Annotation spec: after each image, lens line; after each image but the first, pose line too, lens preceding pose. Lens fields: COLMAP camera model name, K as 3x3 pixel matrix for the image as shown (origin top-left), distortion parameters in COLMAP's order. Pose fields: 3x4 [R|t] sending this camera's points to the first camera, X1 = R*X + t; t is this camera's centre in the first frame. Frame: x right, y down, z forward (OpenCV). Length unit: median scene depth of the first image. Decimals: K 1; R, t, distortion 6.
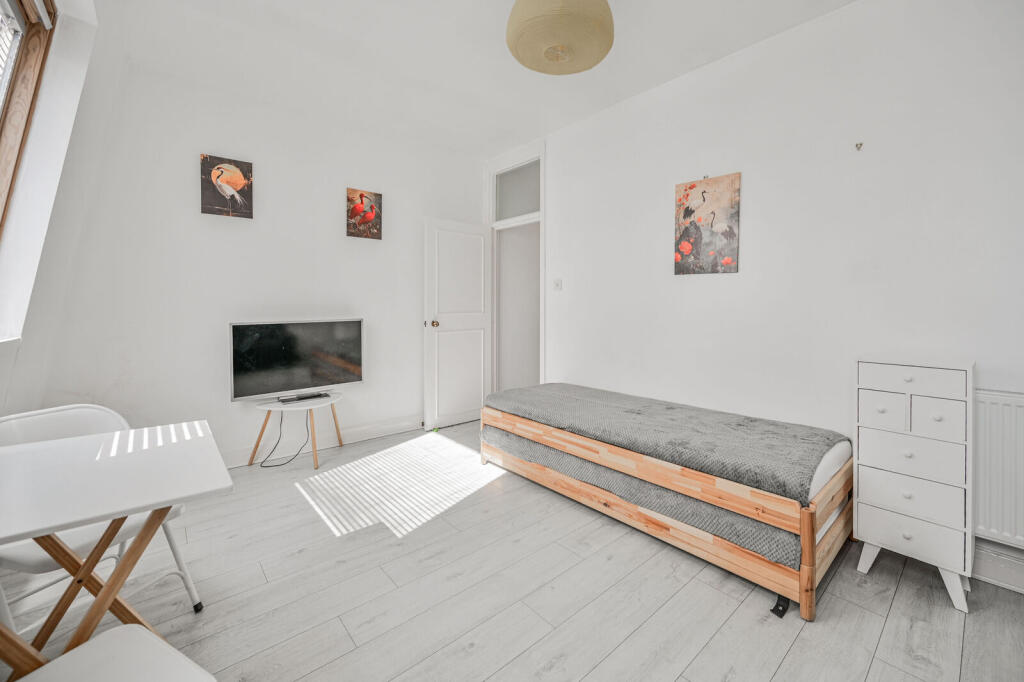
lens RADIAL K [[410.5, 0, 513.1], [0, 410.5, 308.3], [0, 0, 1]] dist [-0.000498, 0.000014]
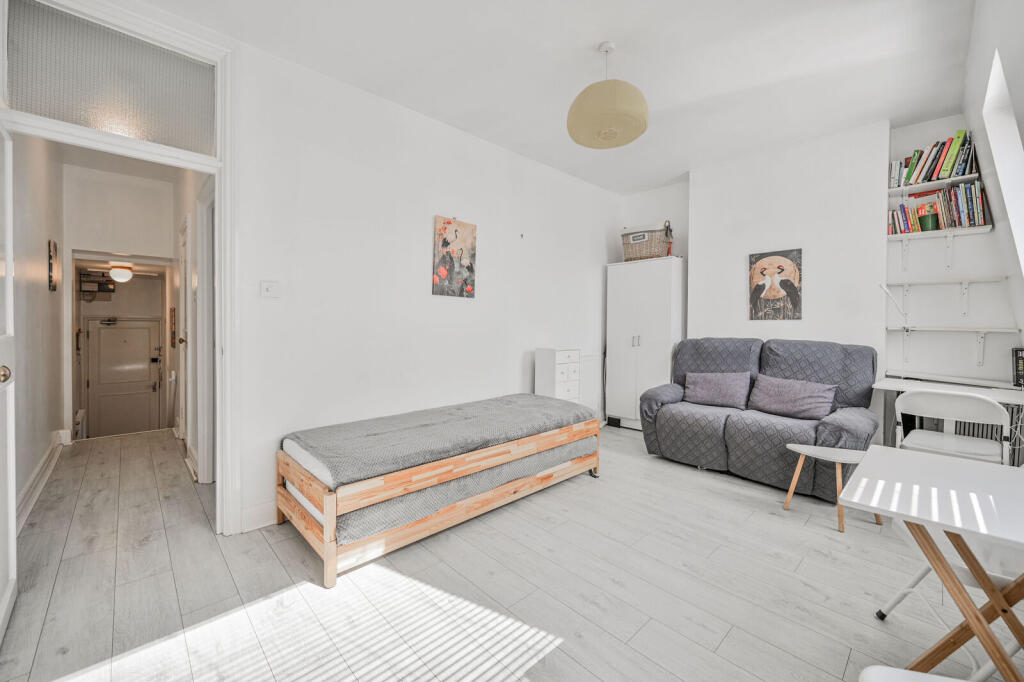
lens RADIAL K [[411.4, 0, 512.5], [0, 411.4, 328.9], [0, 0, 1]] dist [0.001152, 0.000345]
pose [[-0.047801, -0.016445, 0.998721, -0.809183], [-0.001584, 0.999864, 0.016388, -0.006944], [-0.998856, -0.000799, -0.047821, 0.913405]]
